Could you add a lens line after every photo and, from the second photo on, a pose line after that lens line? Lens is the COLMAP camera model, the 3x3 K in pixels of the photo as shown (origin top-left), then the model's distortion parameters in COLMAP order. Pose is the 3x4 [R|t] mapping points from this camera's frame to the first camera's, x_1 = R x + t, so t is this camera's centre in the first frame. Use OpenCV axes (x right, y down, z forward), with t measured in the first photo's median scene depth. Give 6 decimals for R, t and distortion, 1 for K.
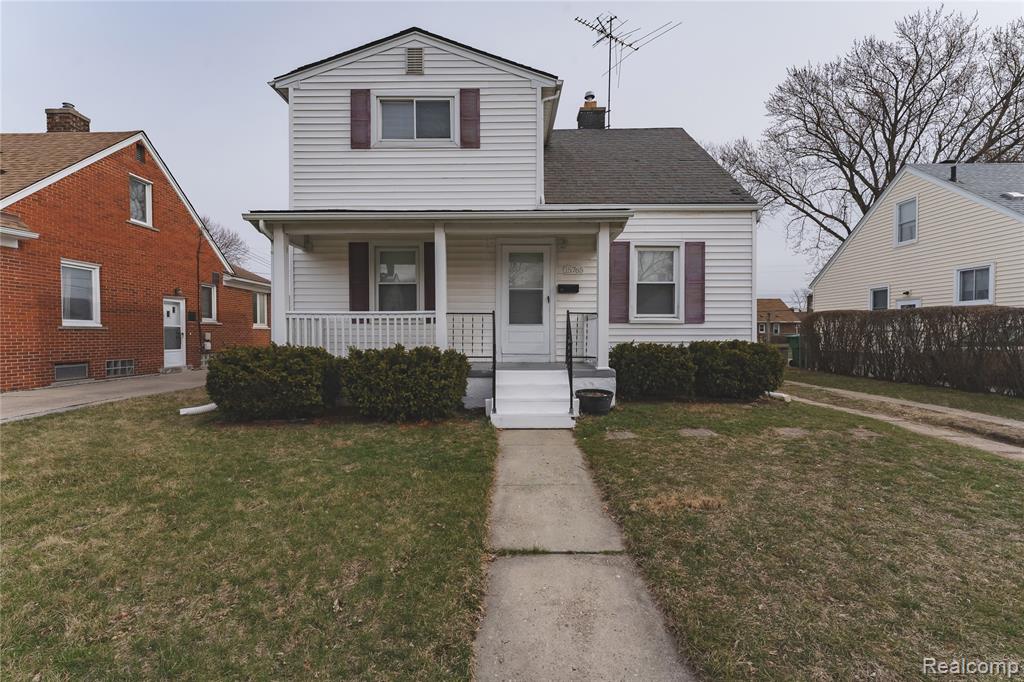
lens RADIAL K [[428.7, 0, 511.3], [0, 428.7, 332.0], [0, 0, 1]] dist [-0.000515, 0.000516]
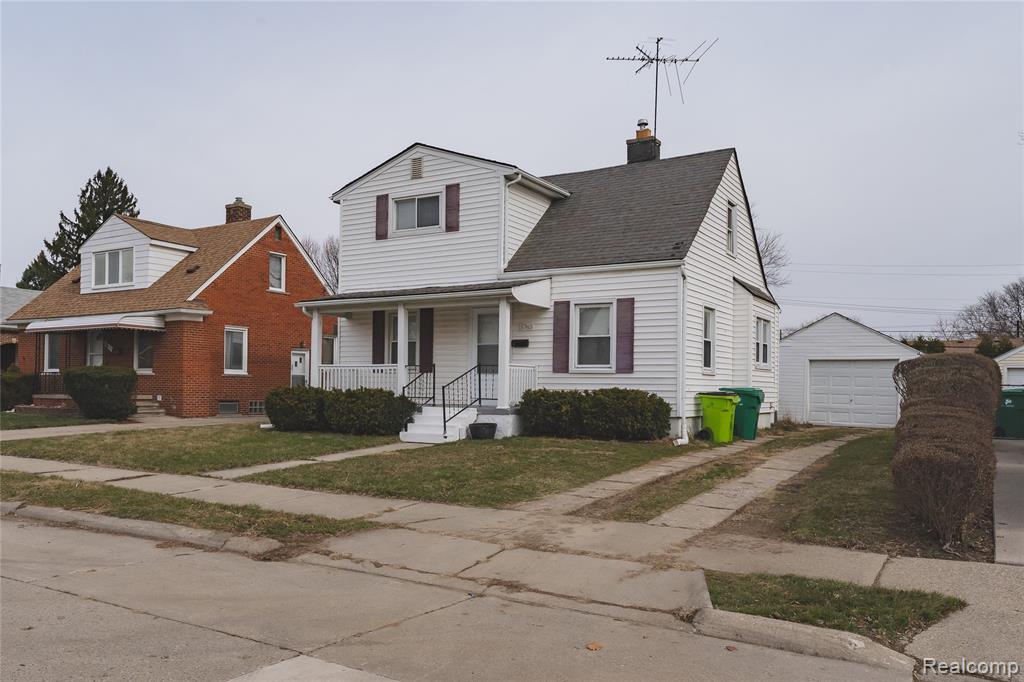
lens RADIAL K [[787.5, 0, 512.0], [0, 787.5, 341.0], [0, 0, 1]] dist [0.005429, 0.000565]
pose [[0.871969, -0.017969, -0.489231, 1.161237], [-0.010402, 0.998421, -0.055211, 0.011641], [0.489450, 0.053231, 0.870405, -0.880560]]
